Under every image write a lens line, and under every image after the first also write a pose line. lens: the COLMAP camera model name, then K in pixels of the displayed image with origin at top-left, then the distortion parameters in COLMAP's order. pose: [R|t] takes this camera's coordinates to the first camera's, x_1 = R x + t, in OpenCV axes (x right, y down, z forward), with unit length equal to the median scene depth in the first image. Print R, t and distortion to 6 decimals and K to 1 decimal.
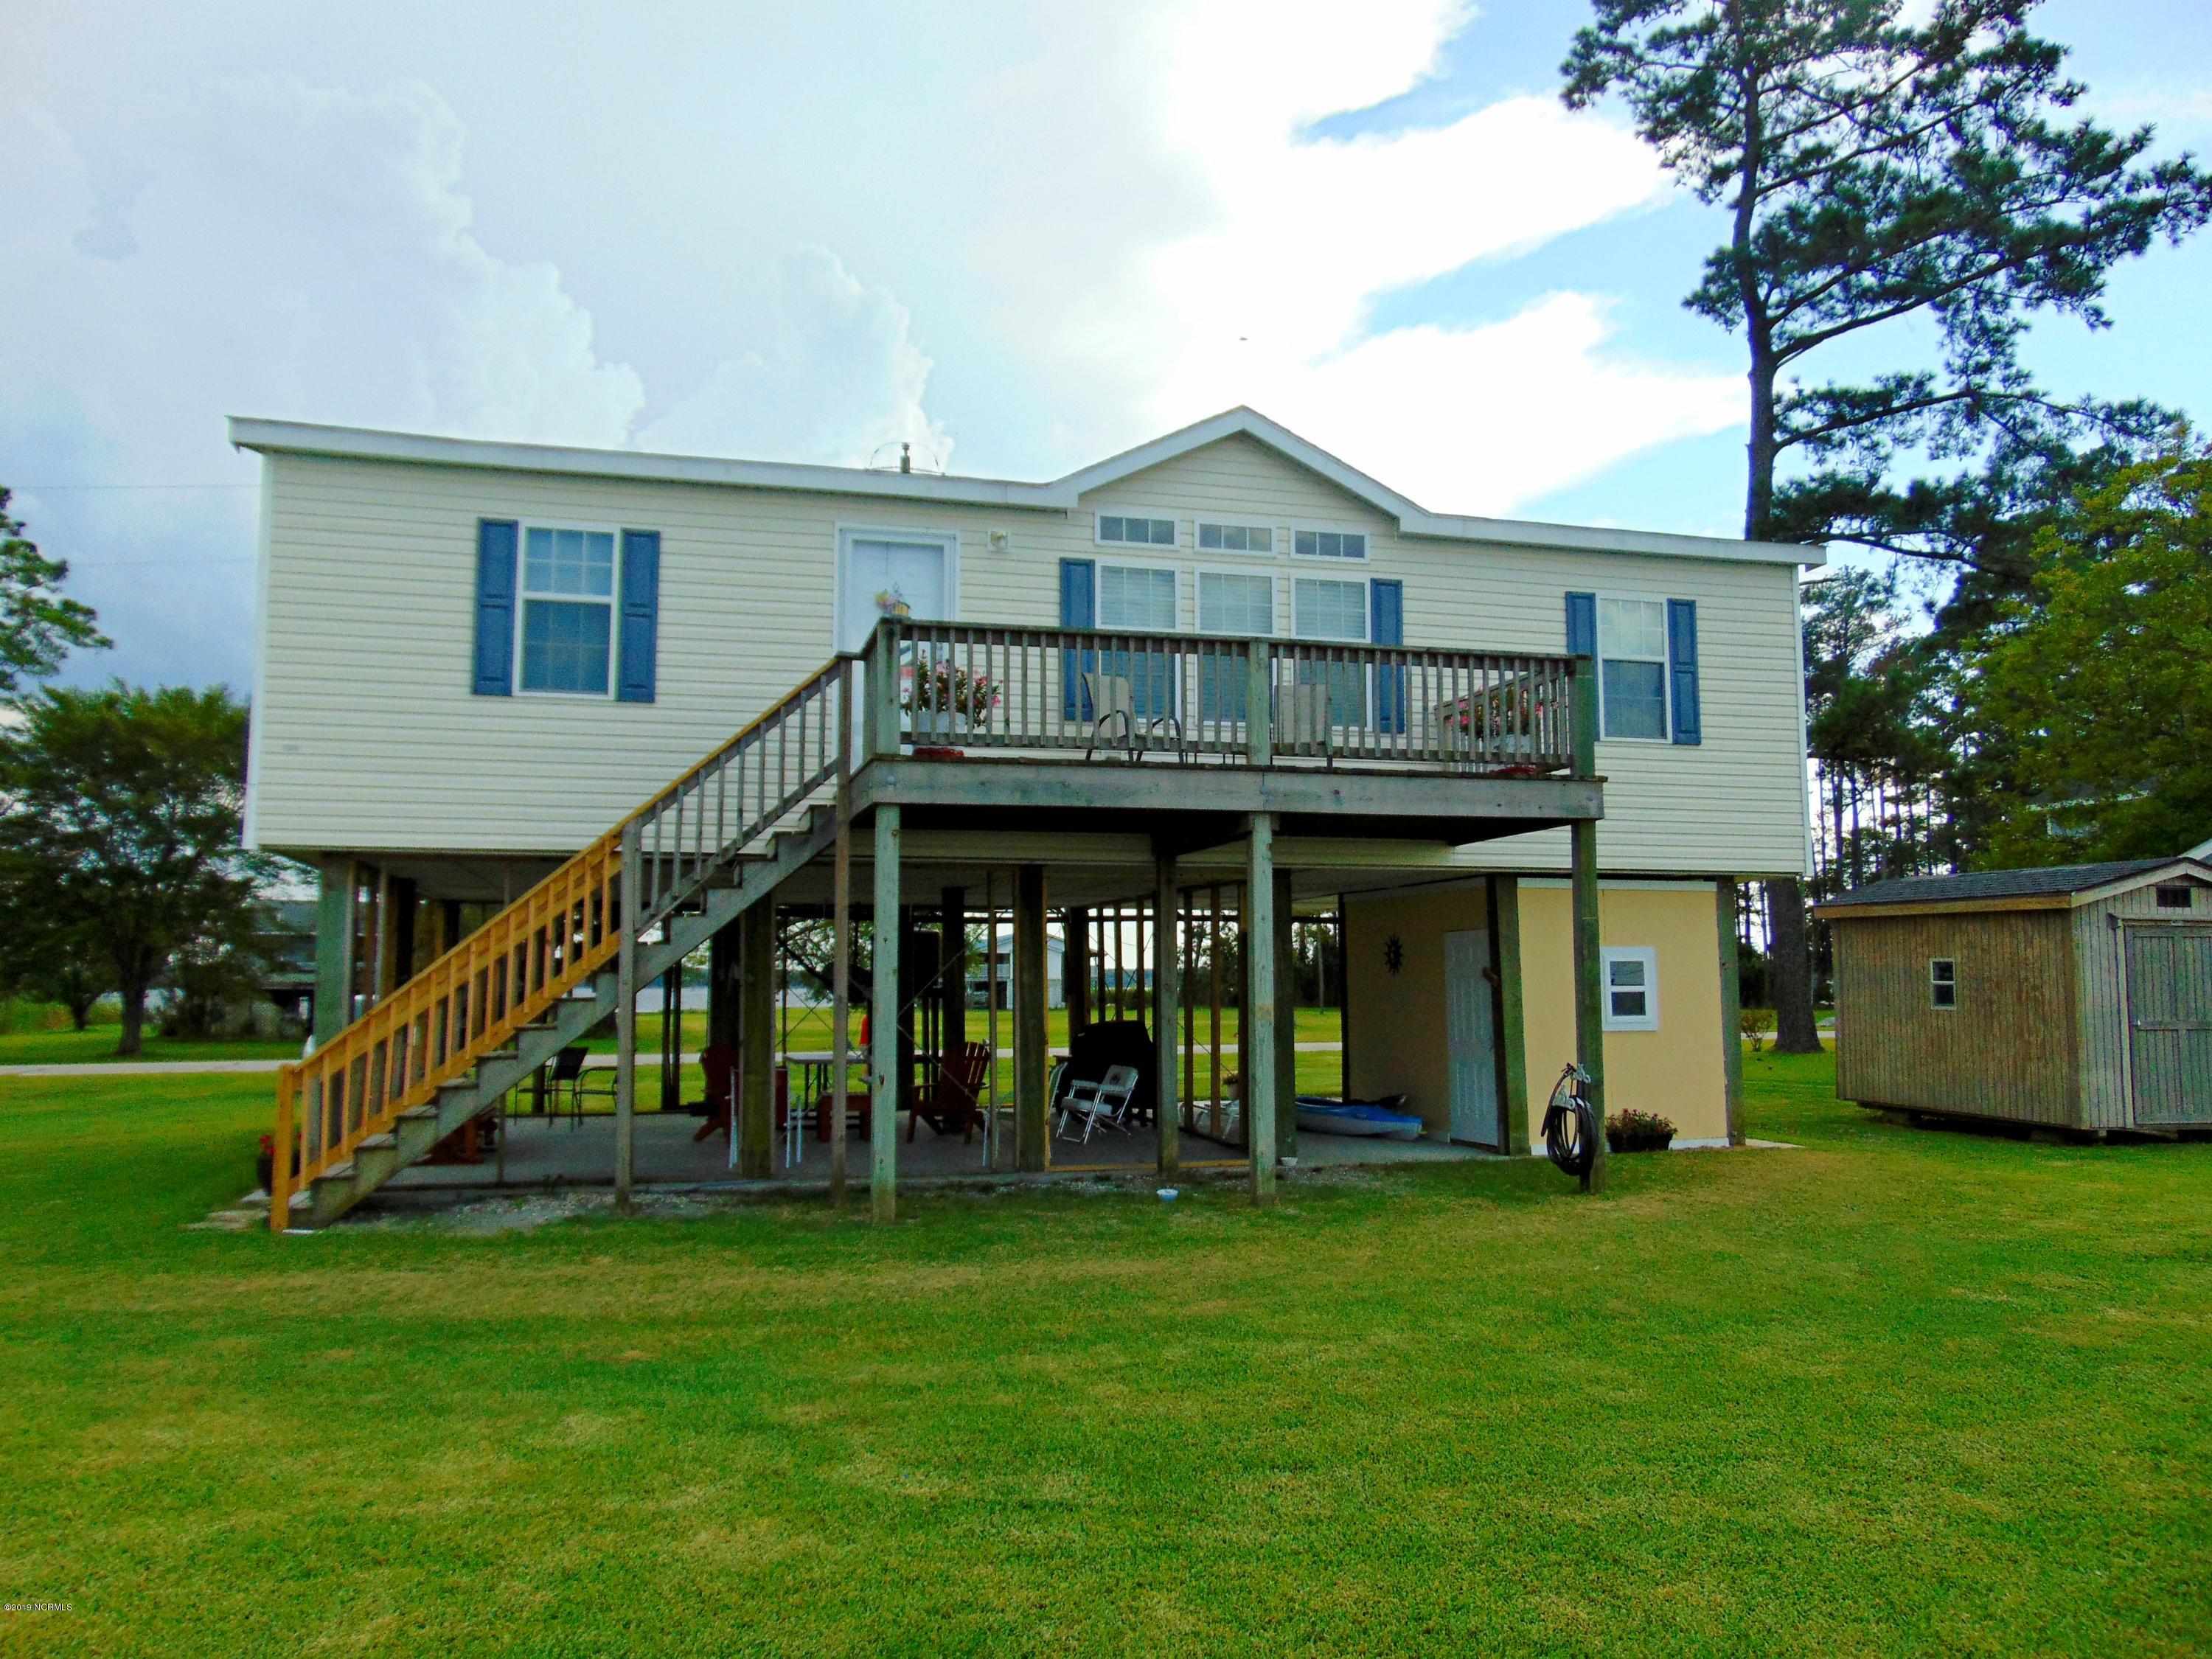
lens RADIAL K [[1651.4, 0, 1120.9], [0, 1651.4, 824.1], [0, 0, 1]] dist [-0.030202, 0.057669]
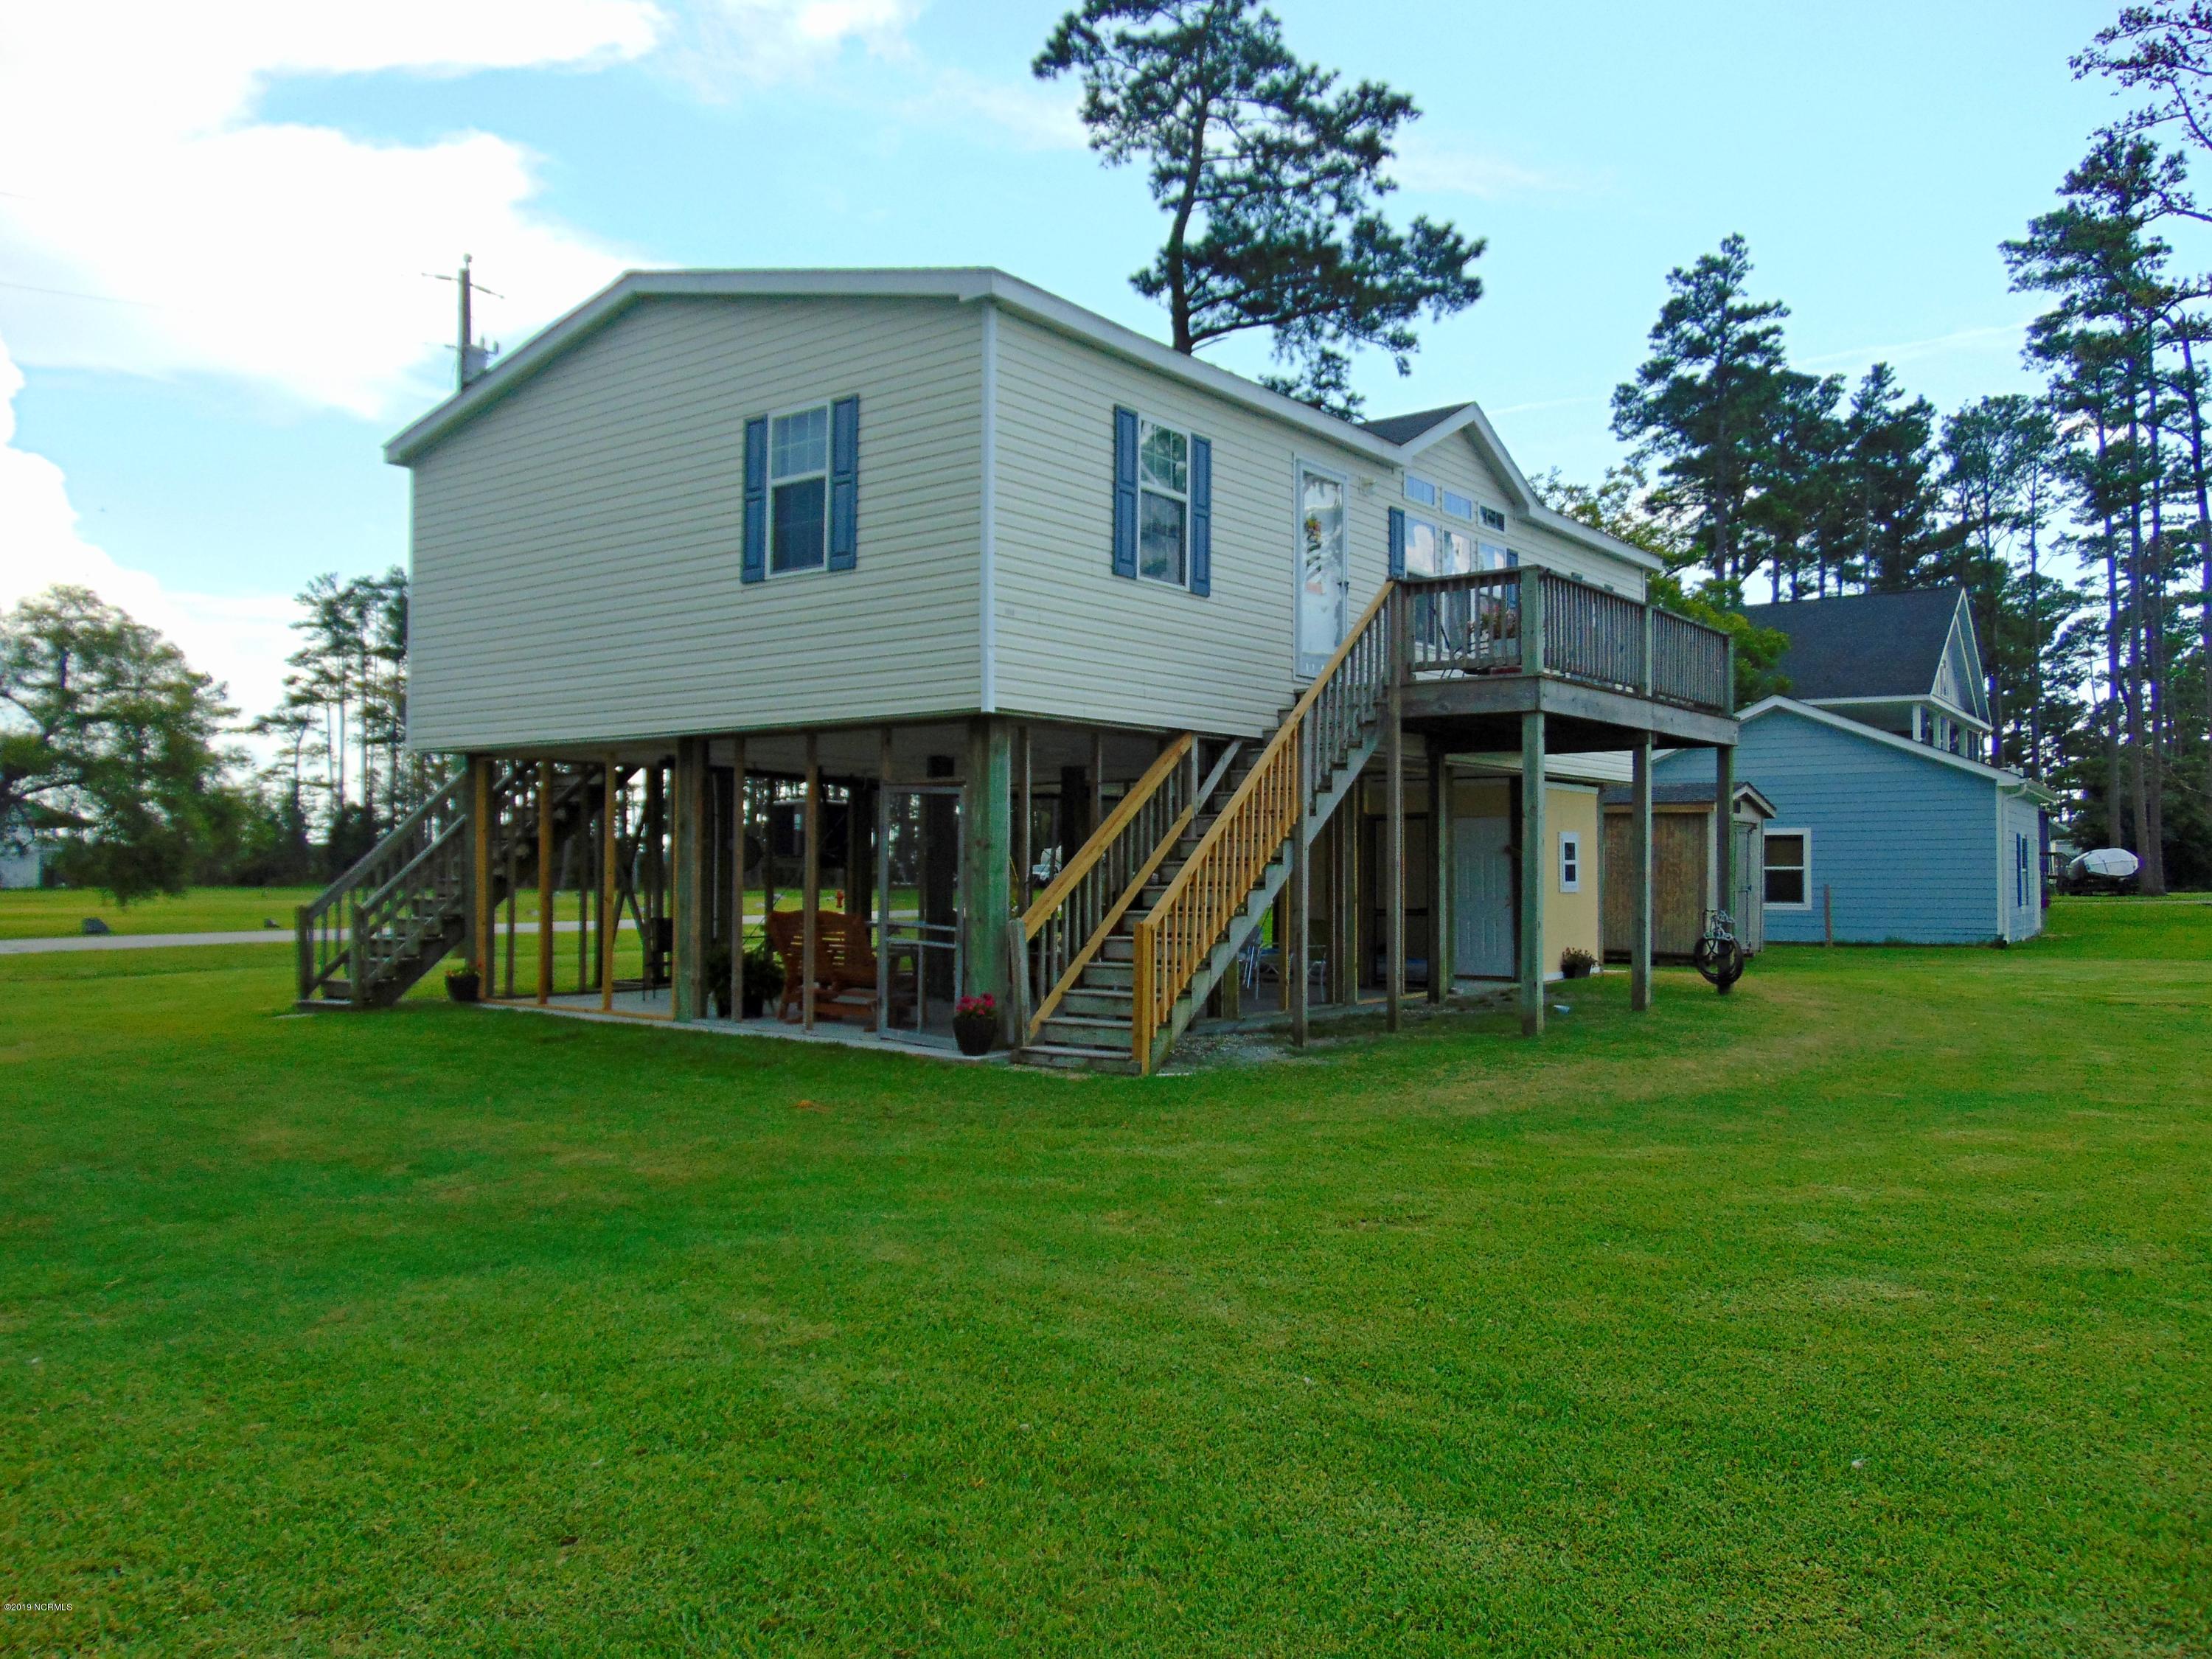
lens RADIAL K [[1651.4, 0, 1120.9], [0, 1651.4, 824.1], [0, 0, 1]] dist [-0.030202, 0.057669]
pose [[0.791395, 0.021600, 0.610924, -0.369891], [-0.065835, 0.996575, 0.050048, 0.009720], [-0.607750, -0.079828, 0.790106, 0.053234]]
